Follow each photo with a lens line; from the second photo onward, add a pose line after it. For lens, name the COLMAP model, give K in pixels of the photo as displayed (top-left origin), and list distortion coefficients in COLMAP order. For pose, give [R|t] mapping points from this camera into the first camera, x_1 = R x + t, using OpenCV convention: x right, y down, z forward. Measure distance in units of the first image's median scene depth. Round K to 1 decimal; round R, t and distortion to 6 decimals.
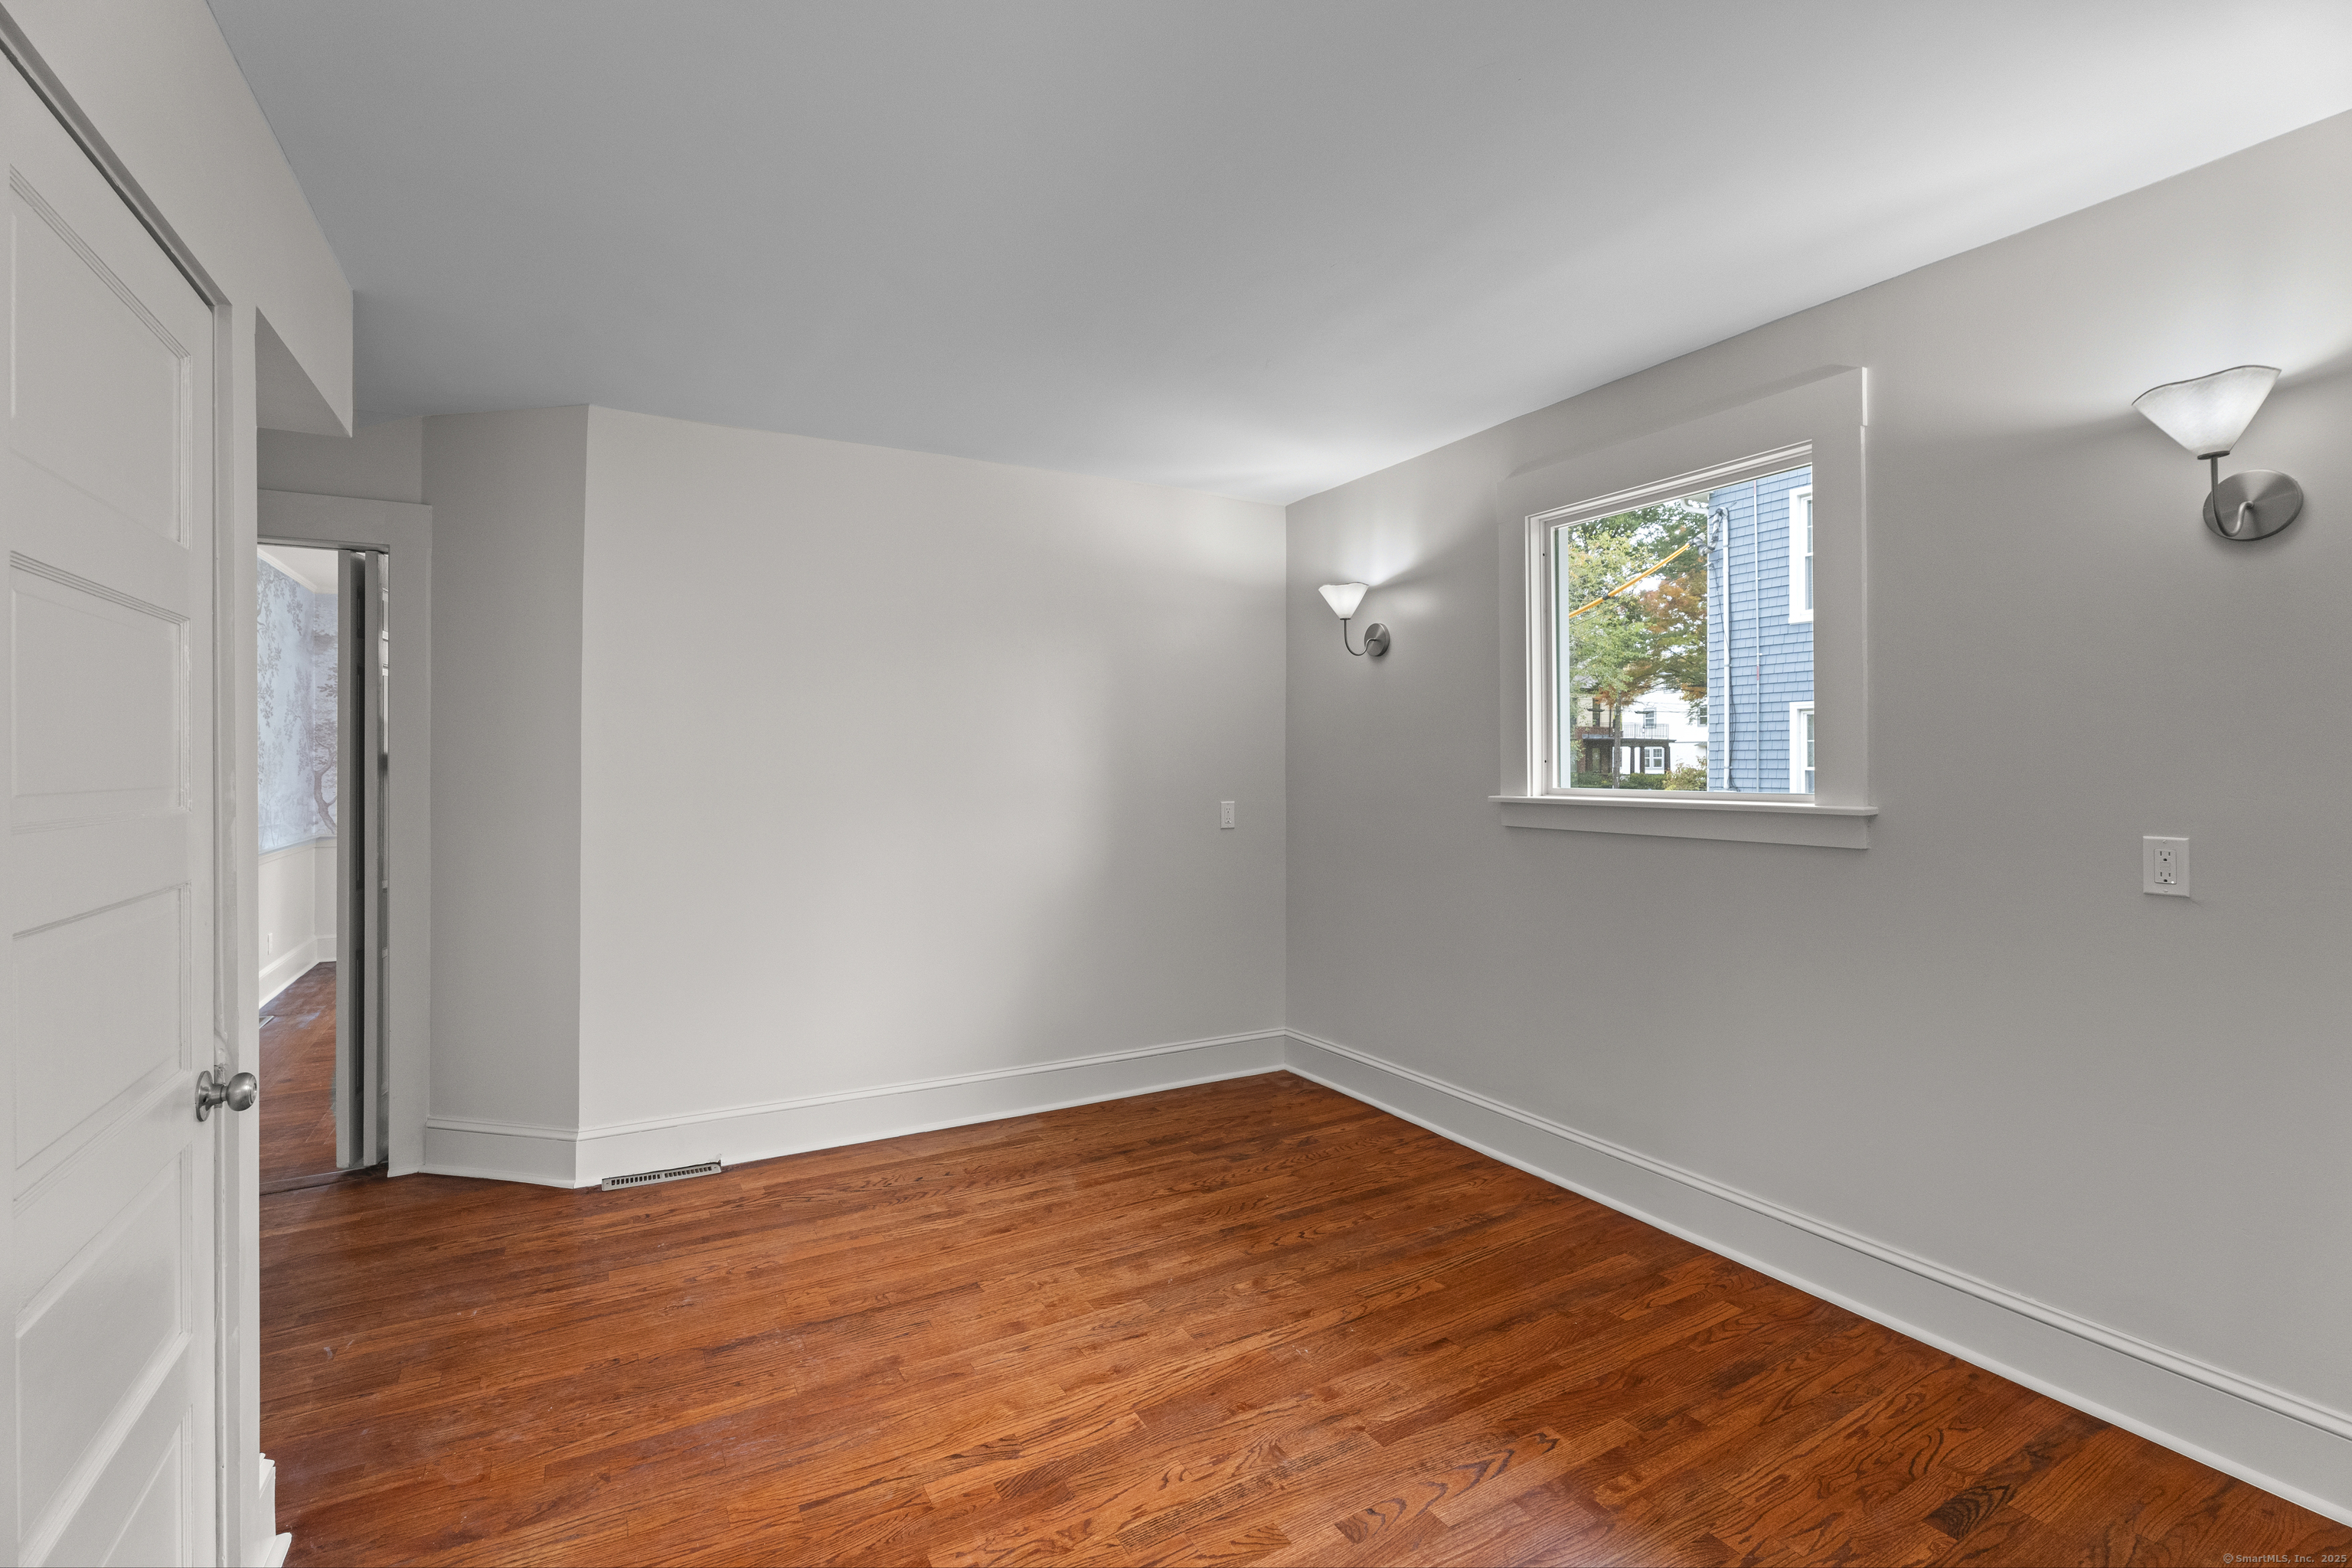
lens RADIAL K [[1041.4, 0, 1176.4], [0, 1041.4, 770.0], [0, 0, 1]] dist [0.000546, 0.001098]
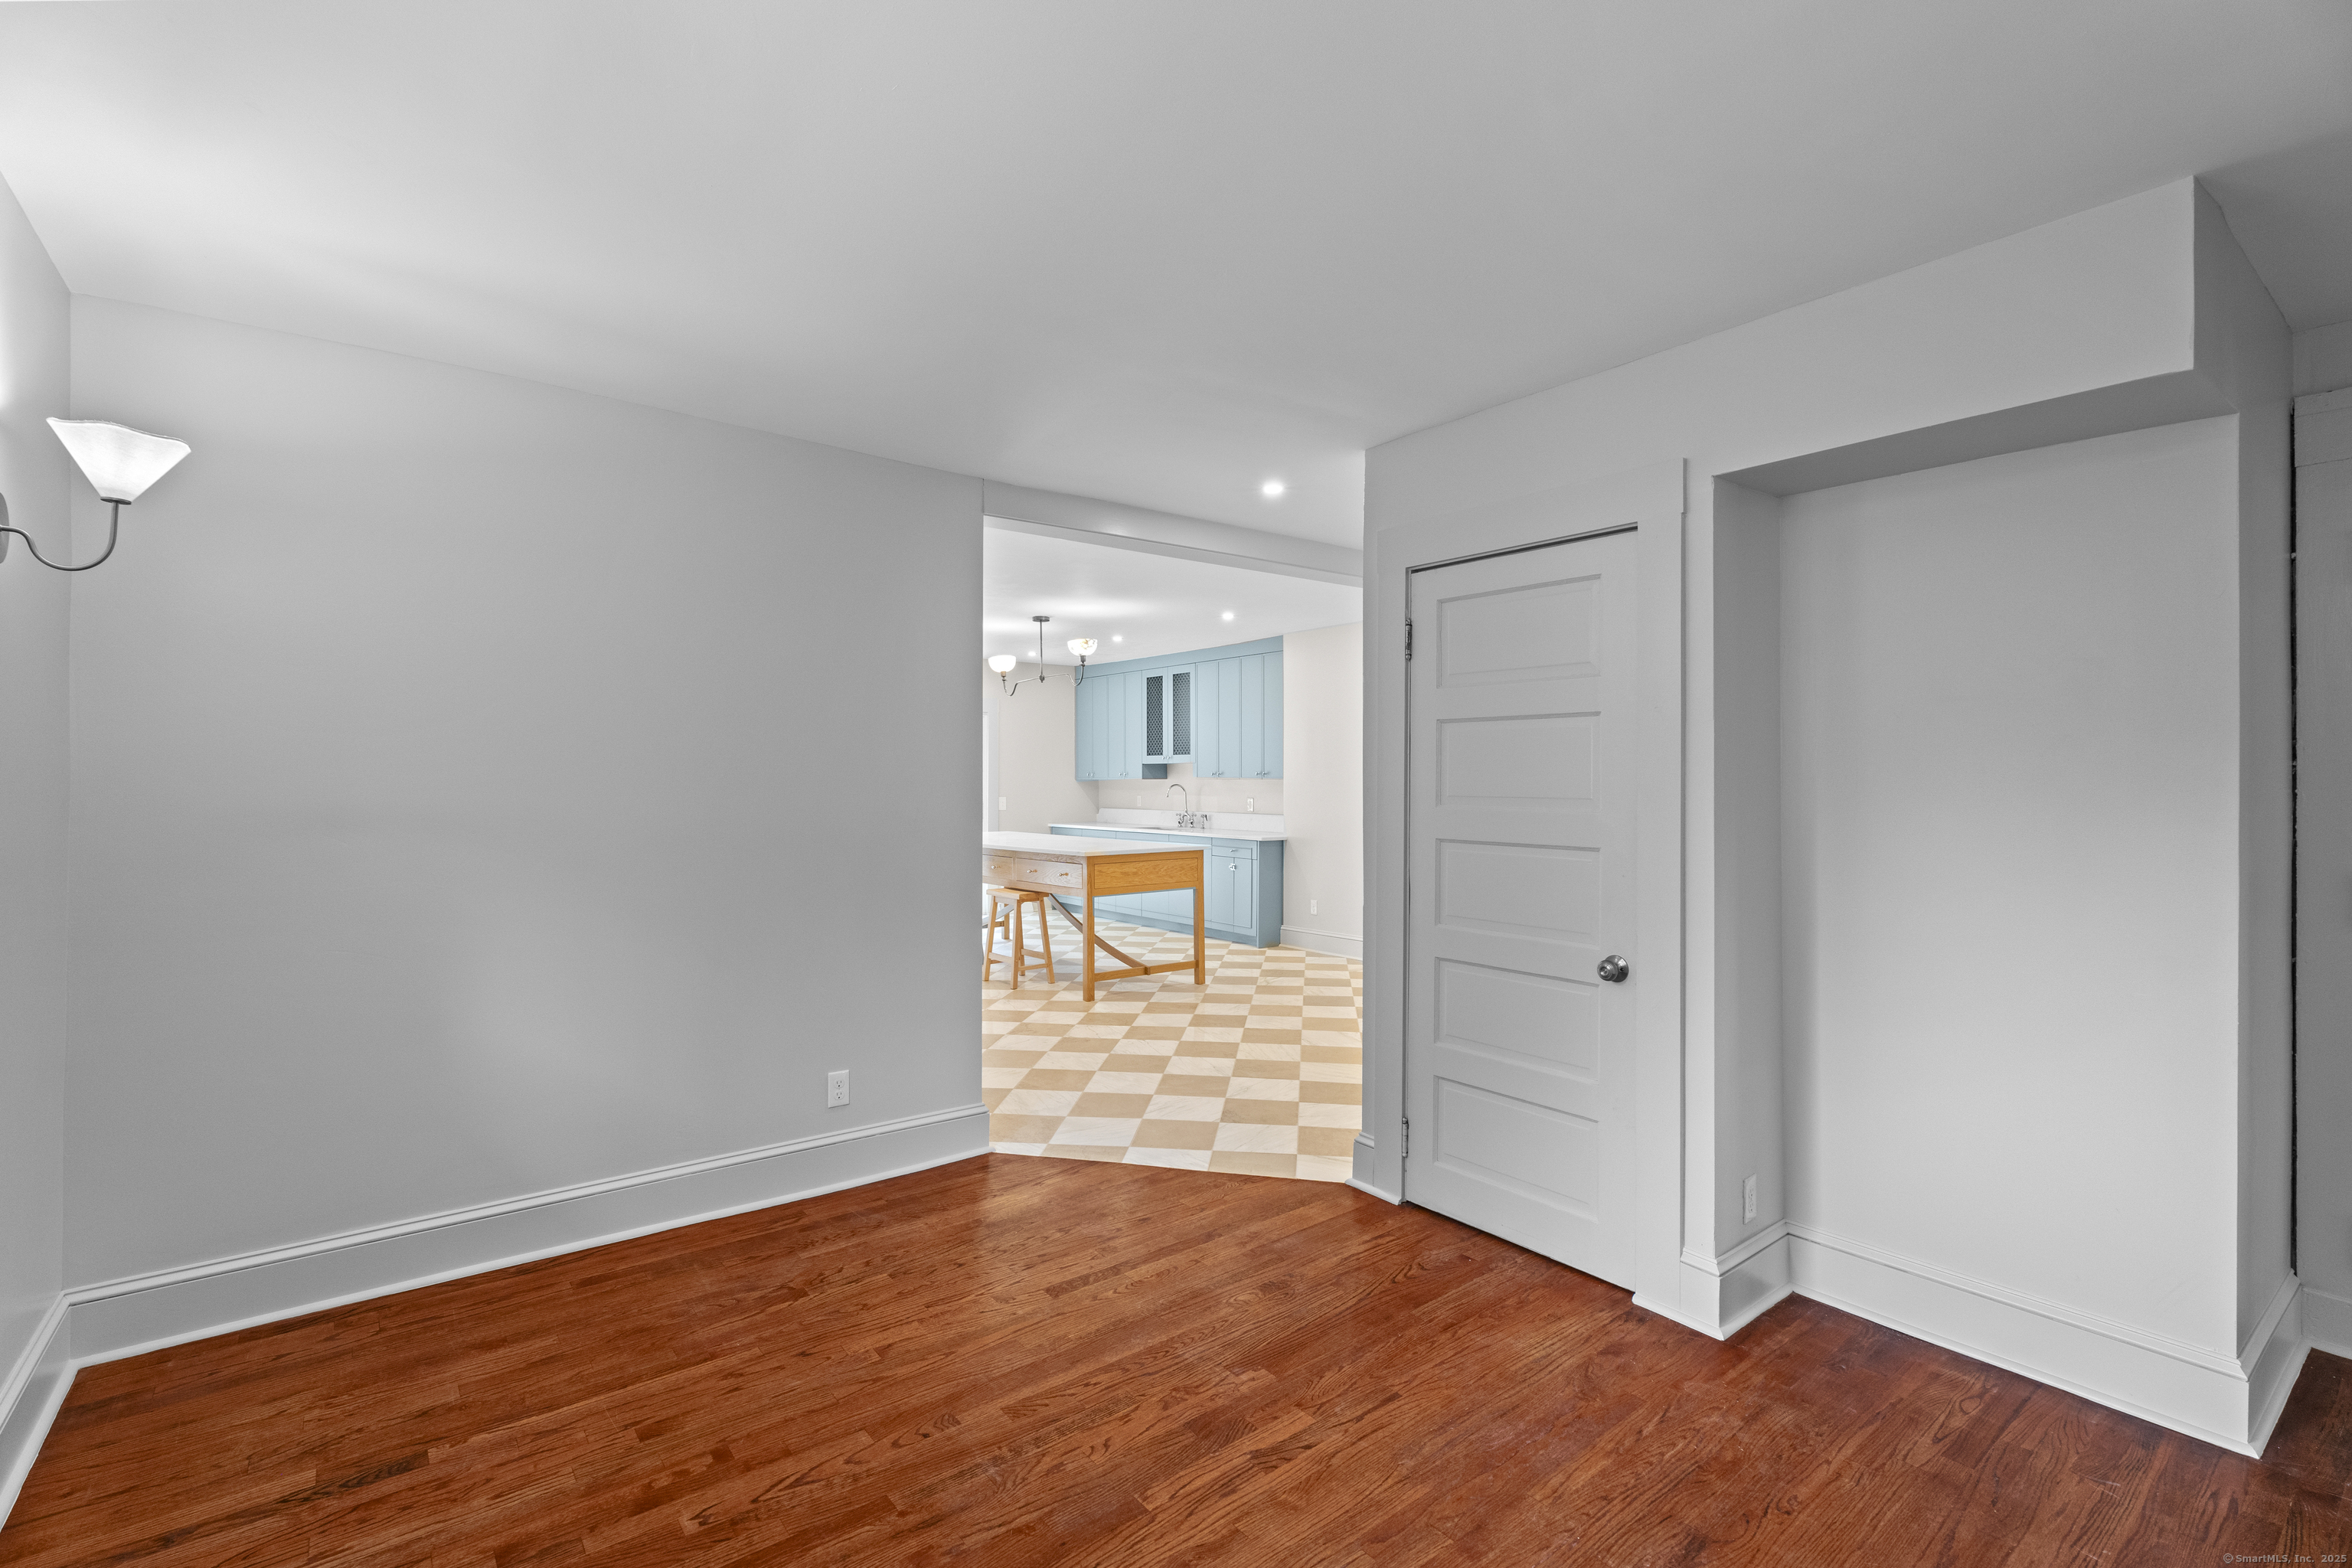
lens RADIAL K [[1041.4, 0, 1178.9], [0, 1041.4, 775.5], [0, 0, 1]] dist [0.000546, 0.001098]
pose [[-0.988884, -0.000205, -0.148691, 0.074848], [-0.002152, 0.999914, 0.012934, -0.035845], [0.148676, 0.013111, -0.988799, 2.023351]]
